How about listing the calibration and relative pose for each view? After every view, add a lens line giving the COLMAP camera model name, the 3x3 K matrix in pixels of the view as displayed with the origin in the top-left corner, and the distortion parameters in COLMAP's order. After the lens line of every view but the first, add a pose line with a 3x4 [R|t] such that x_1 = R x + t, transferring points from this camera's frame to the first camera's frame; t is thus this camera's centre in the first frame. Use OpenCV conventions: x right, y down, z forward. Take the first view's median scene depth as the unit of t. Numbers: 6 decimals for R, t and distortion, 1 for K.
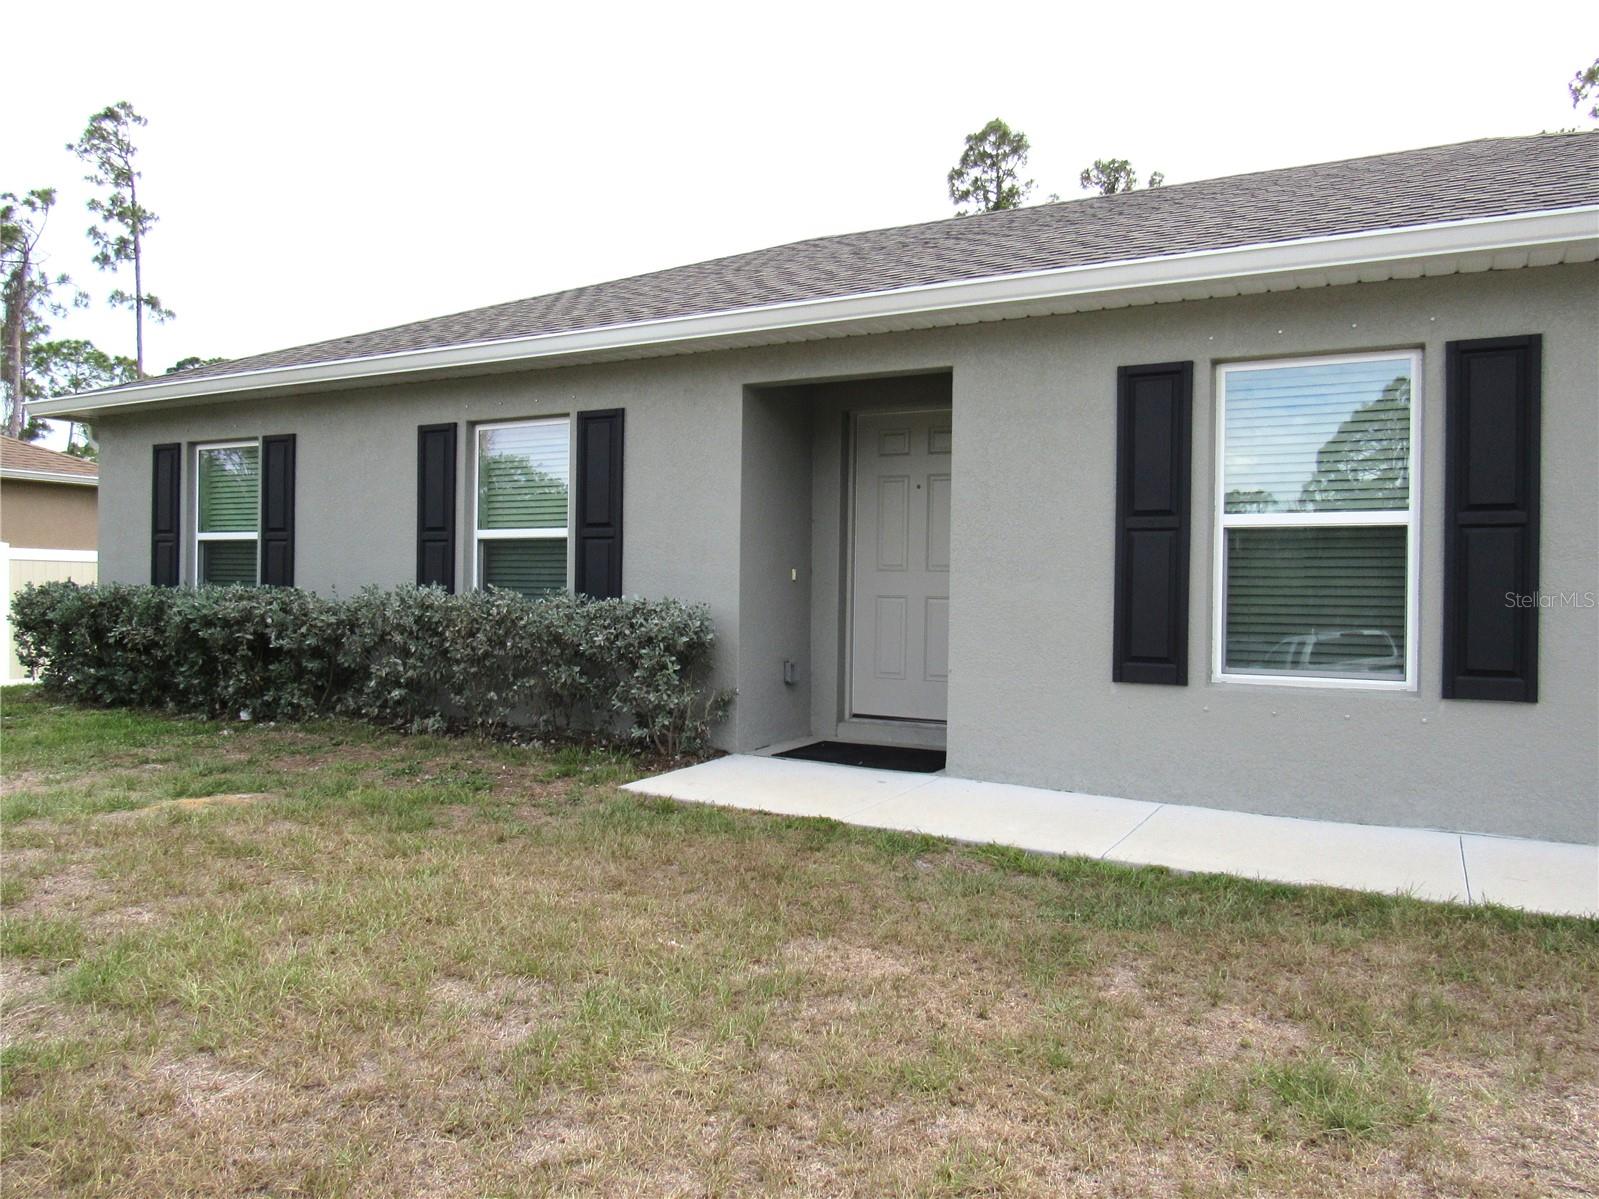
lens RADIAL K [[1196.5, 0, 799.5], [0, 1196.5, 599.5], [0, 0, 1]] dist [-0.028484, 0.003961]
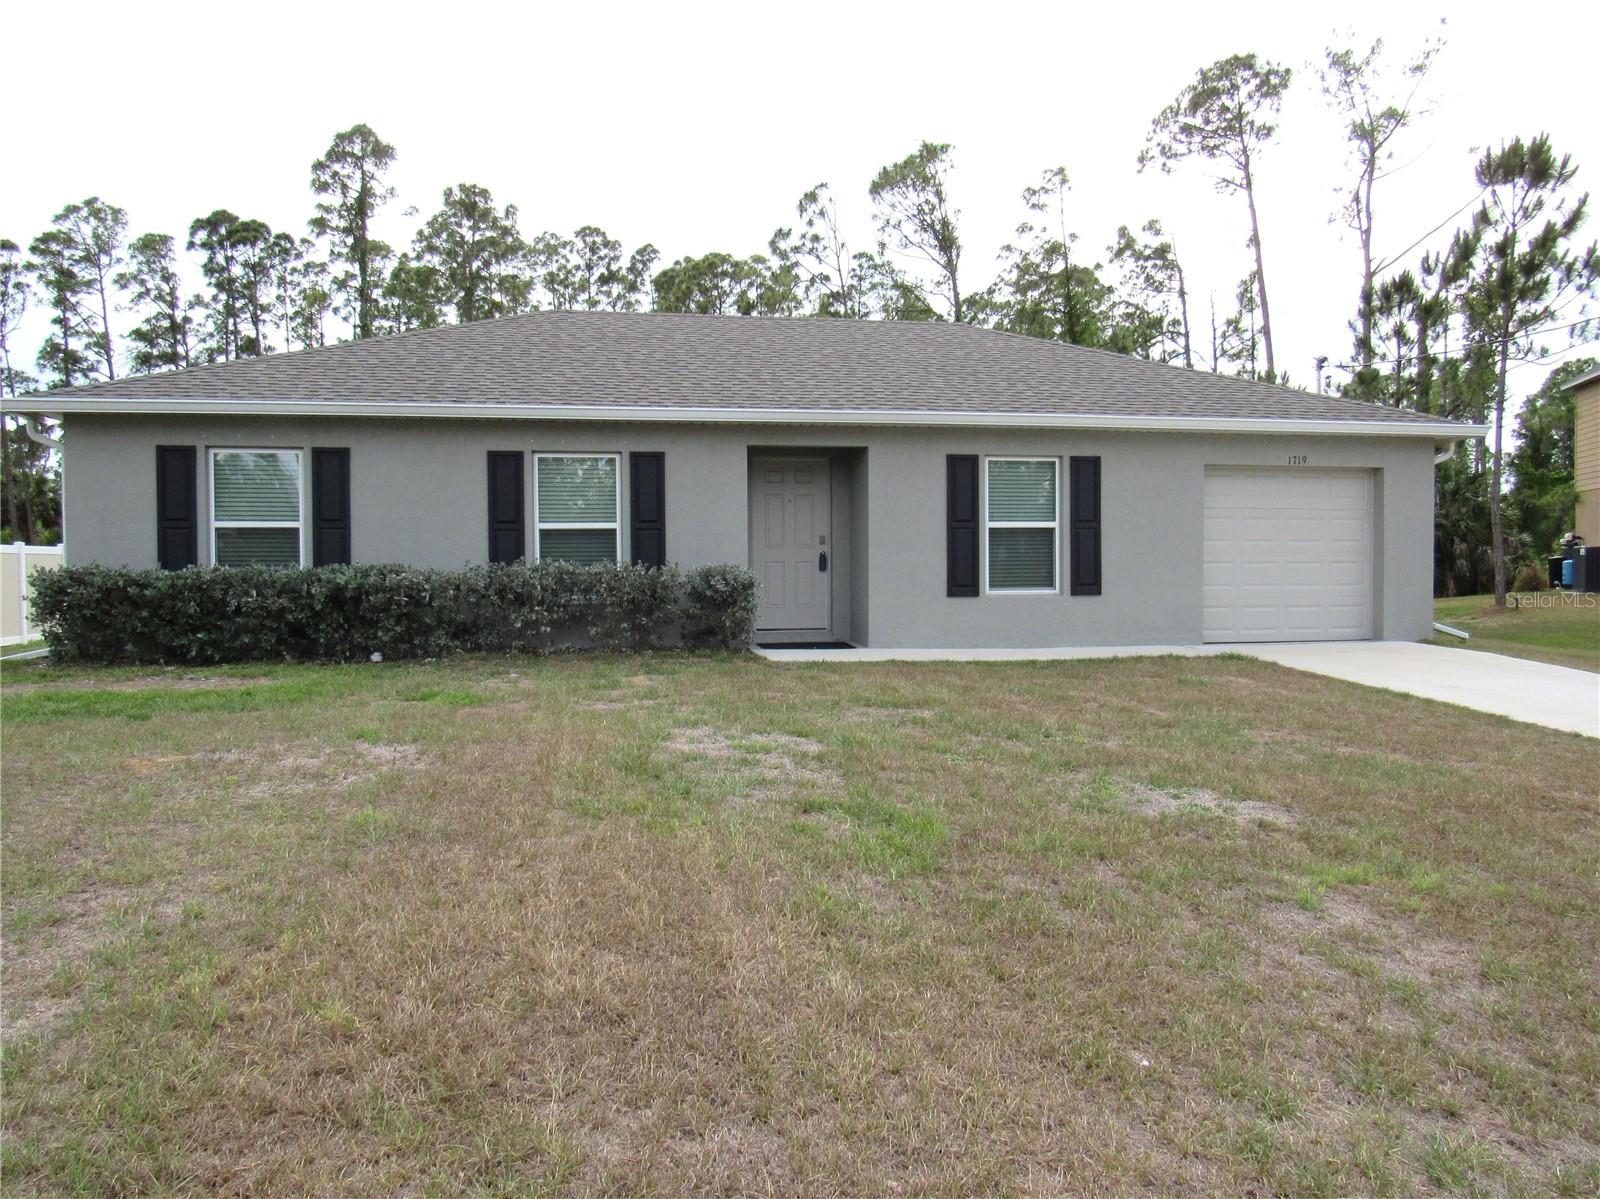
lens RADIAL K [[1197.2, 0, 800.0], [0, 1197.2, 599.5], [0, 0, 1]] dist [-0.028484, 0.003961]
pose [[0.759969, -0.040811, 0.648677, -1.166782], [0.019921, 0.999020, 0.039514, -0.016517], [-0.649654, -0.017107, 0.760037, -0.429483]]
